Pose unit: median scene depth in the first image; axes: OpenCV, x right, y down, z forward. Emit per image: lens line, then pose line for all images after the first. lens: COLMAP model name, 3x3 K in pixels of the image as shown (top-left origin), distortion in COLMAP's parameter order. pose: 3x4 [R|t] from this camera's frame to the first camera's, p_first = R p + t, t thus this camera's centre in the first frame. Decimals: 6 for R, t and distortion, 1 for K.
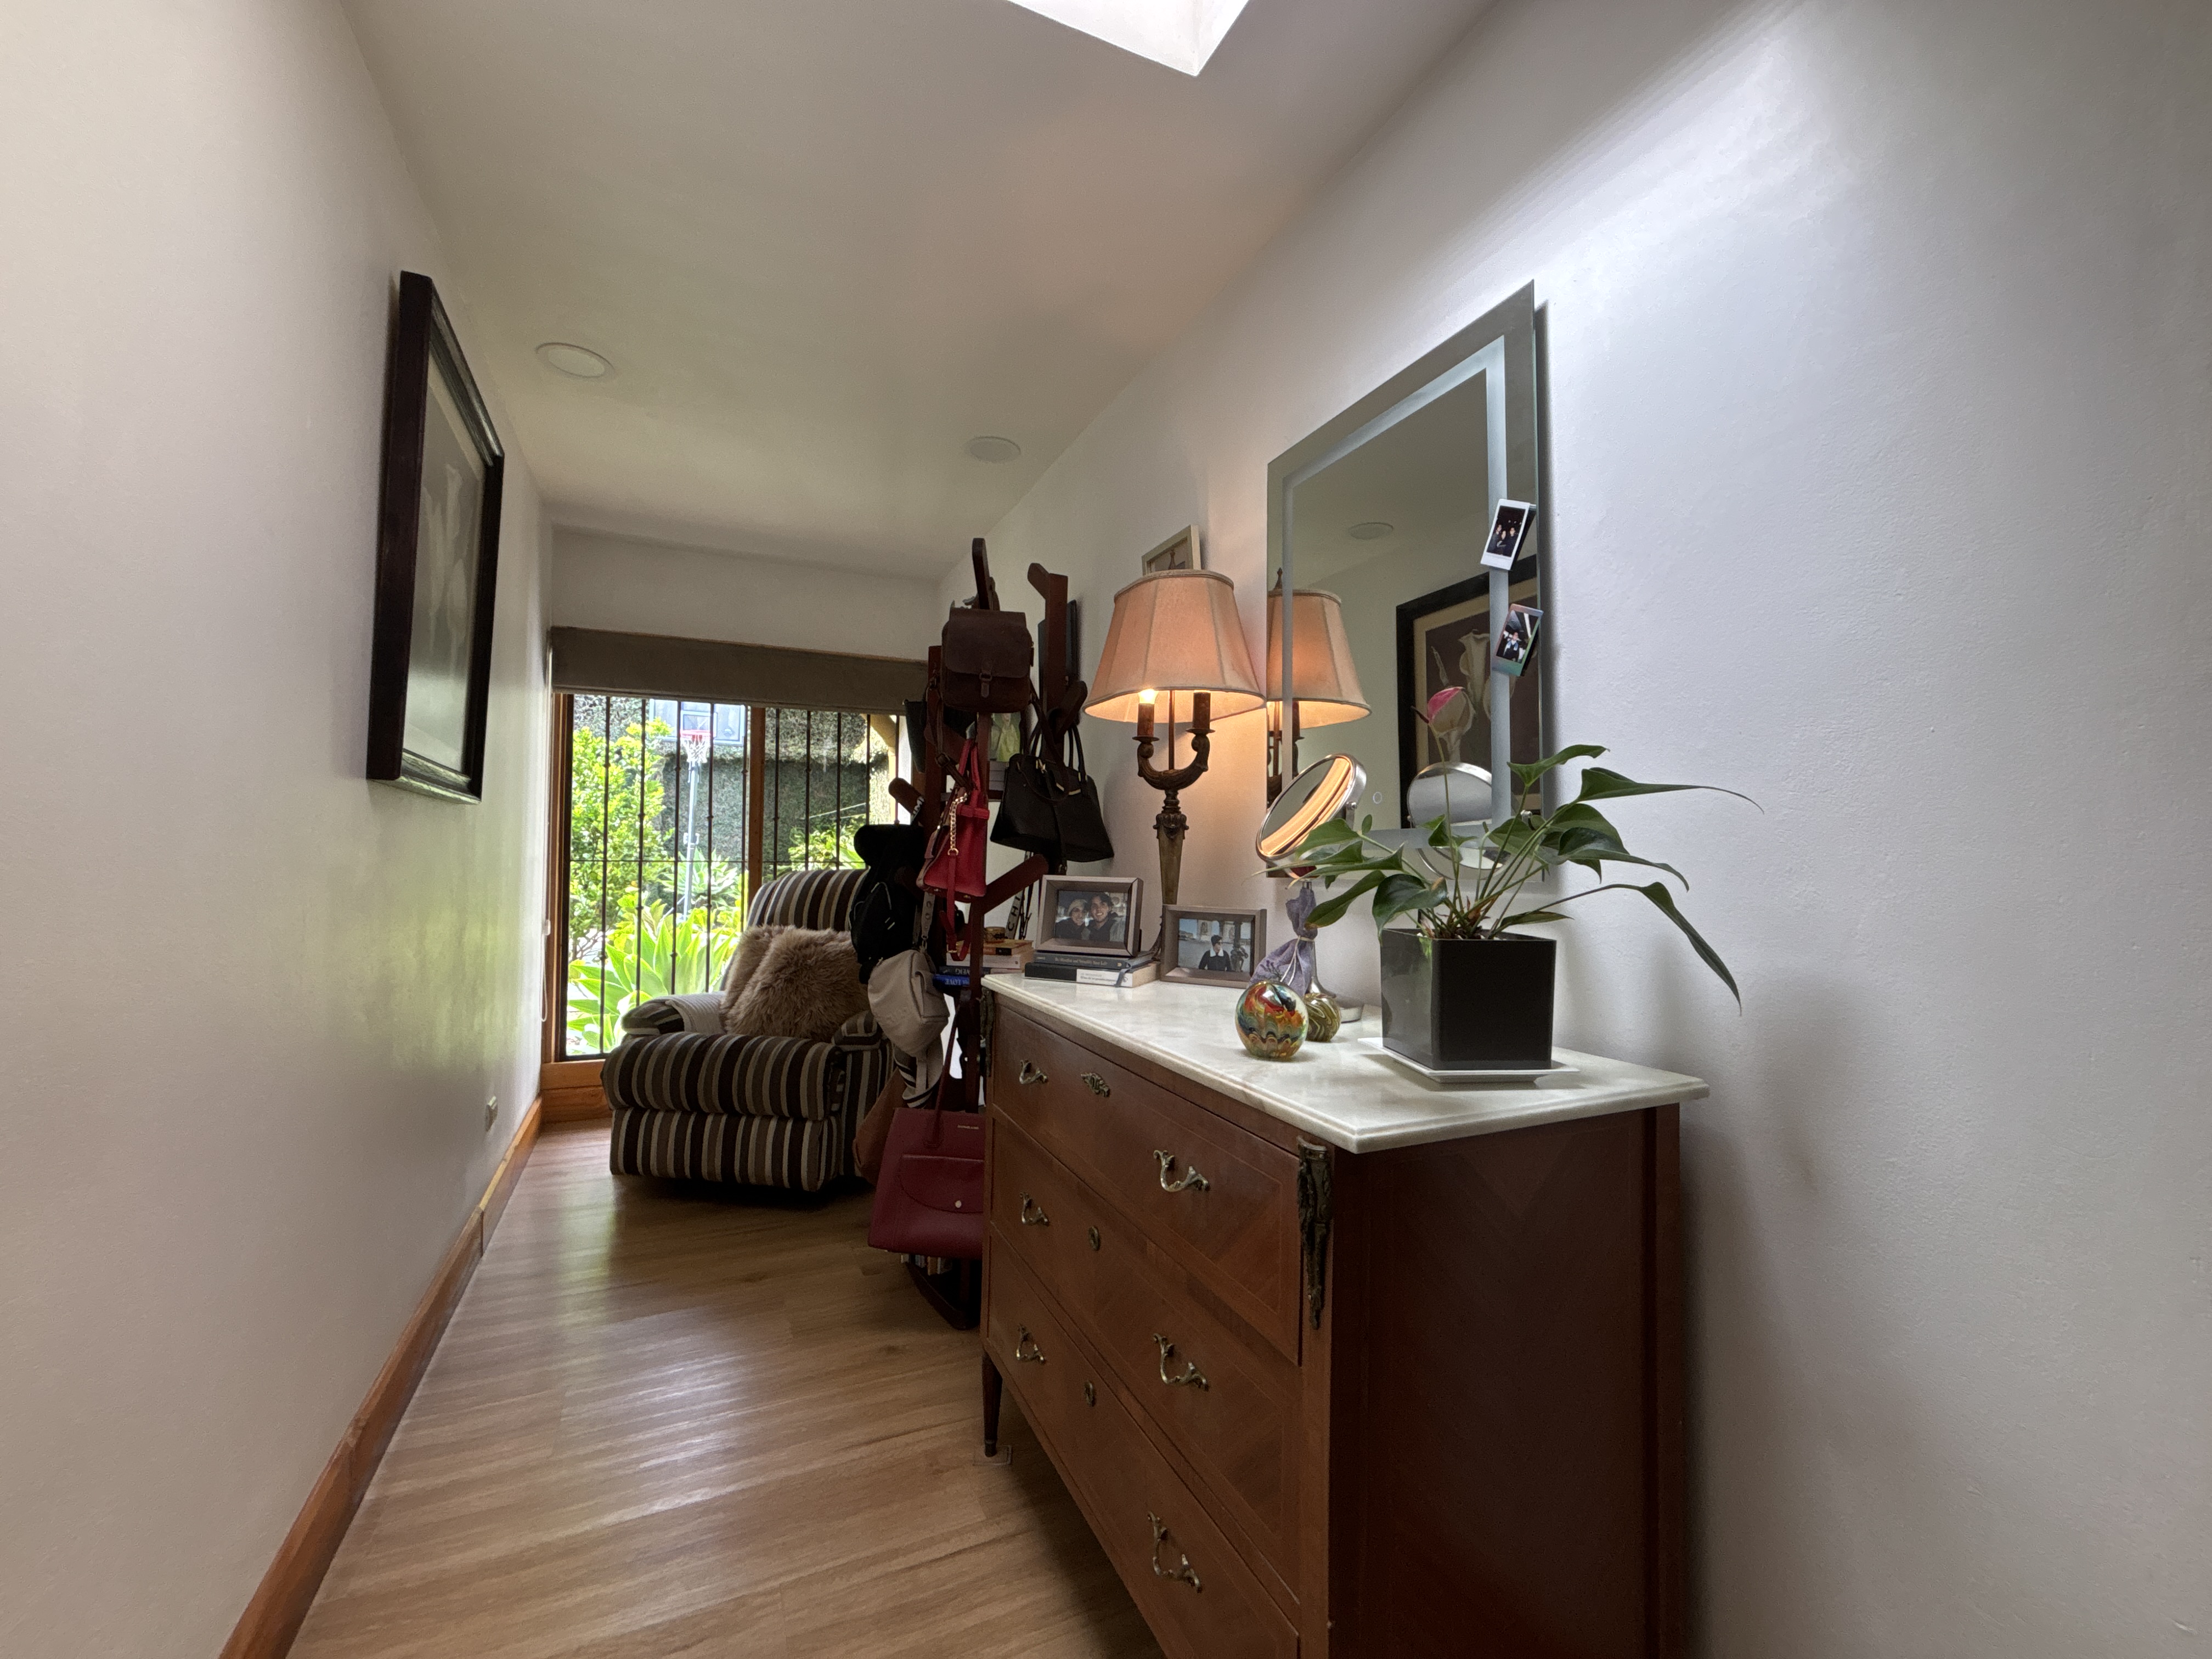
lens RADIAL K [[892.7, 0, 1113.0], [0, 892.7, 837.5], [0, 0, 1]] dist [-0.010012, -0.000205]
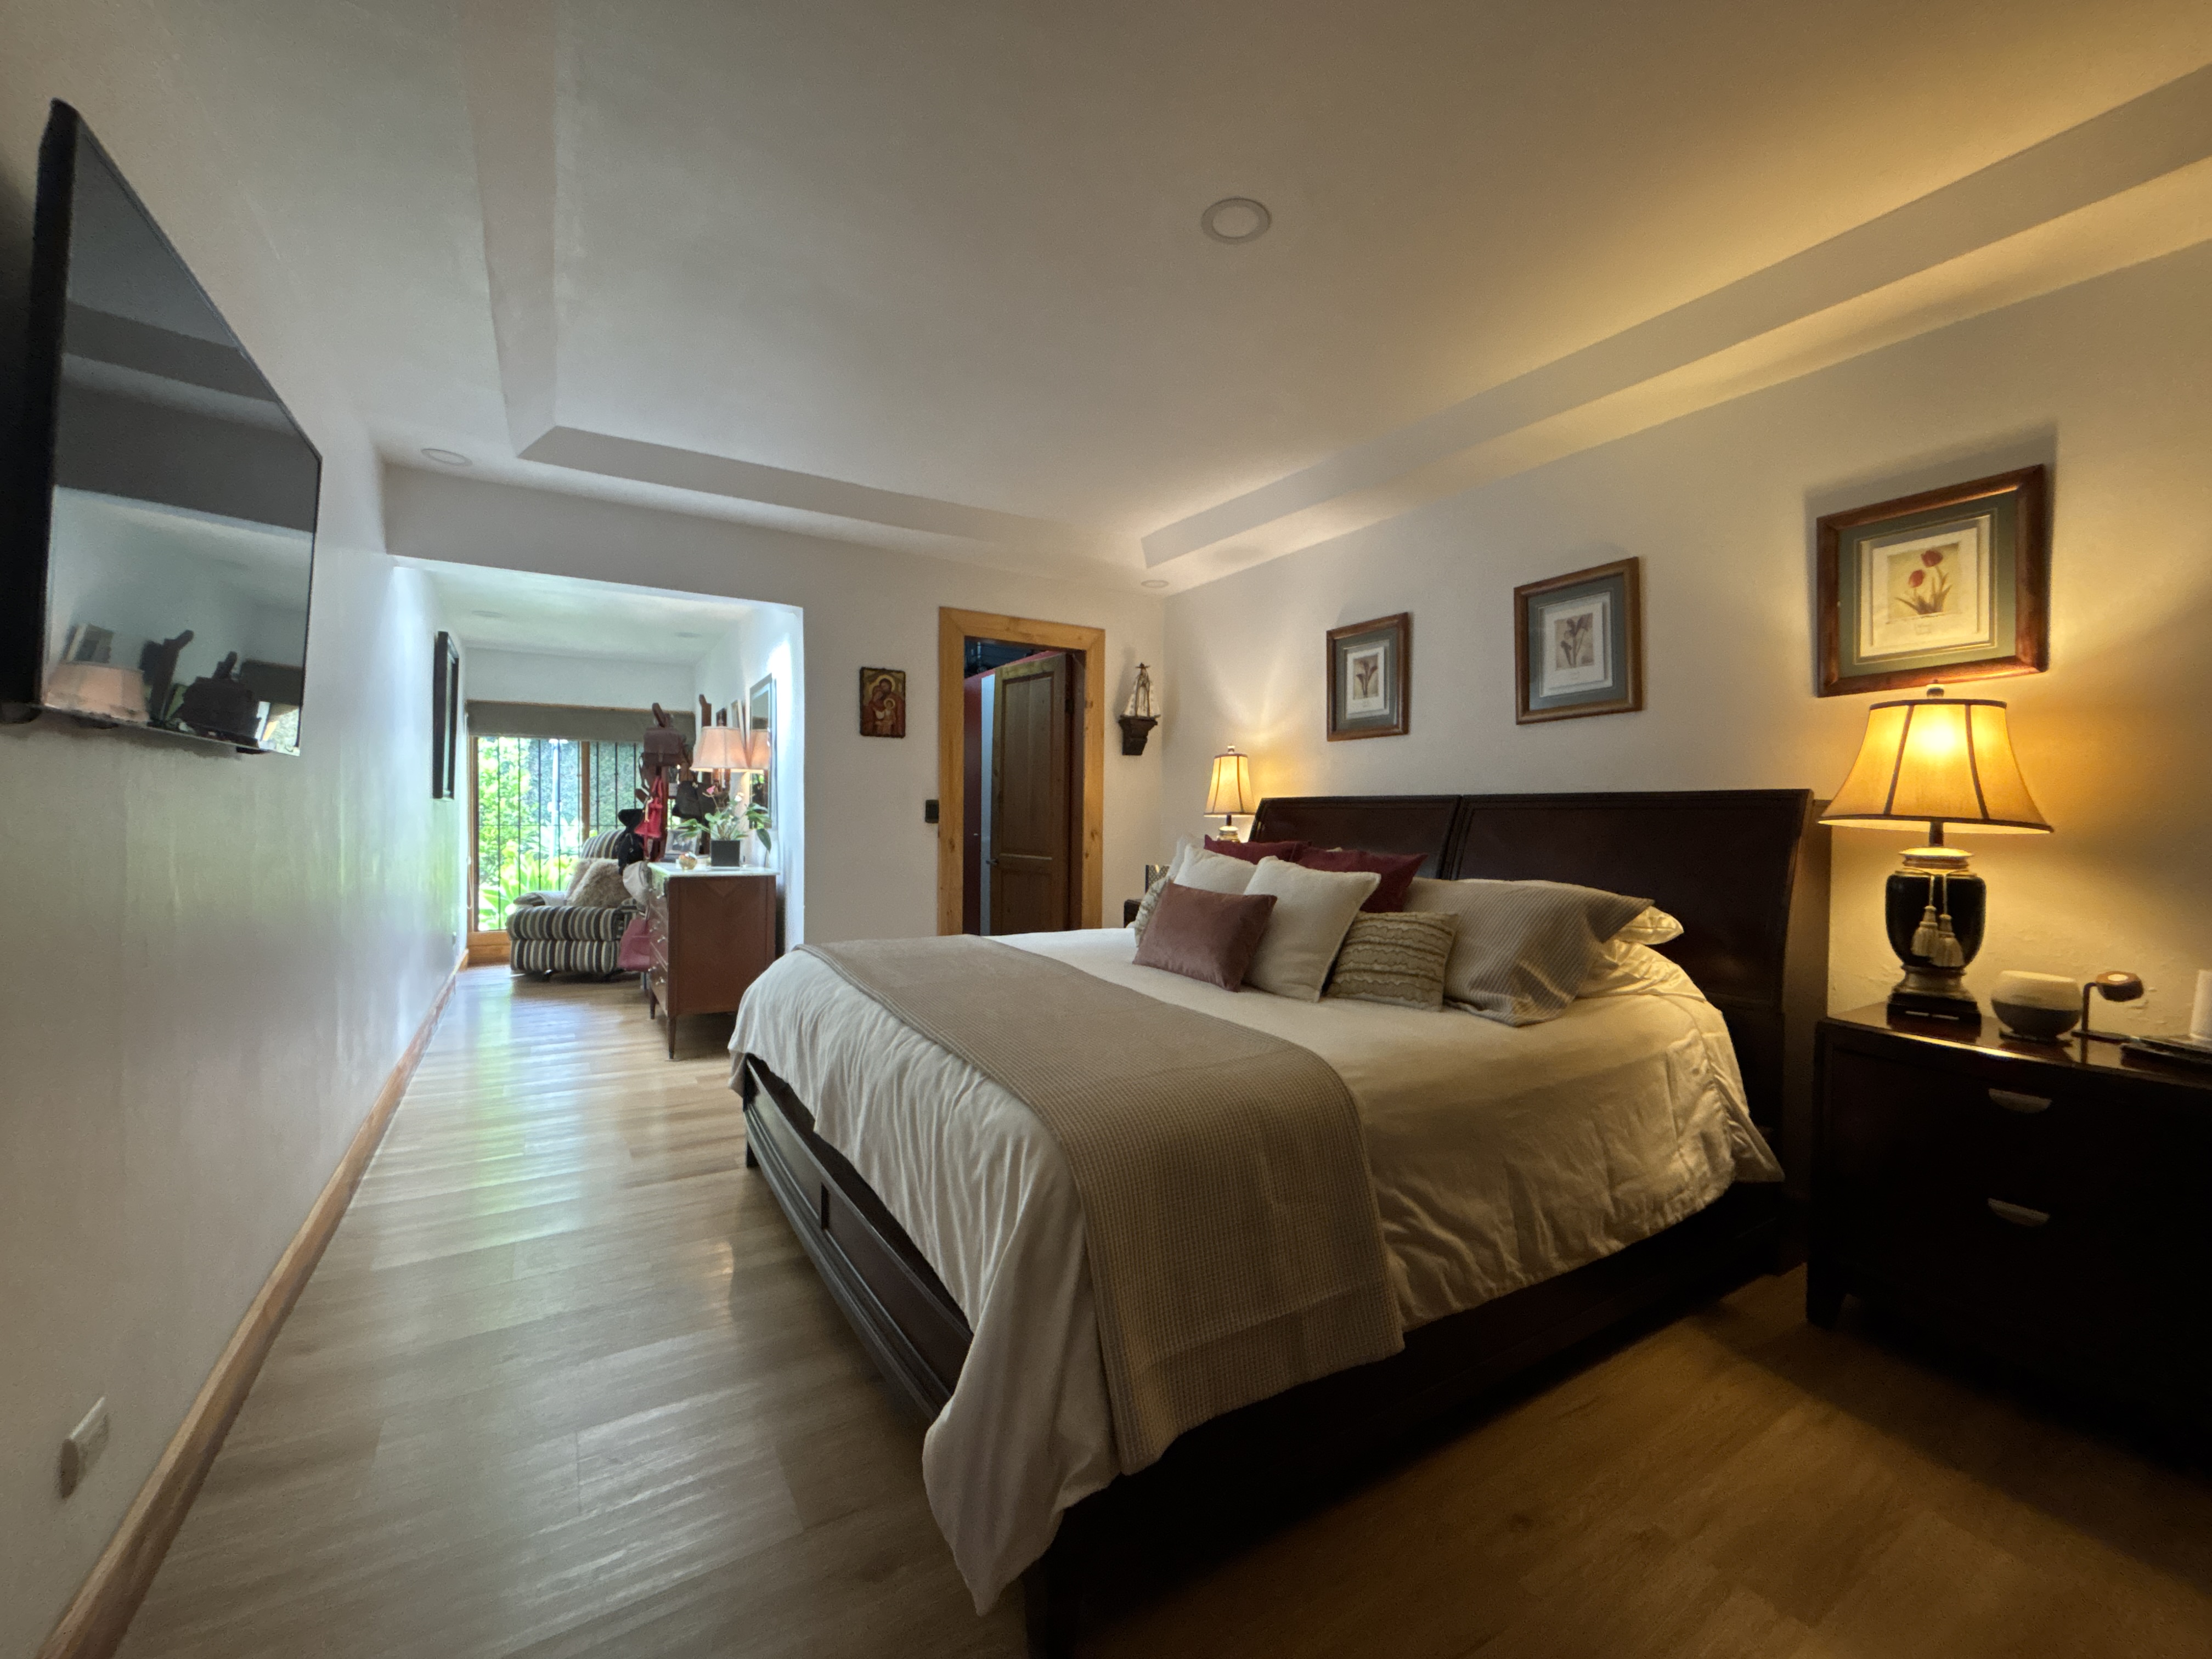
lens RADIAL K [[892.7, 0, 1088.7], [0, 892.7, 809.4], [0, 0, 1]] dist [-0.010012, -0.000205]
pose [[0.995308, -0.015486, 0.095513, 0.545341], [0.013970, 0.999766, 0.016527, -0.026228], [-0.095746, -0.015115, 0.995291, -1.103264]]
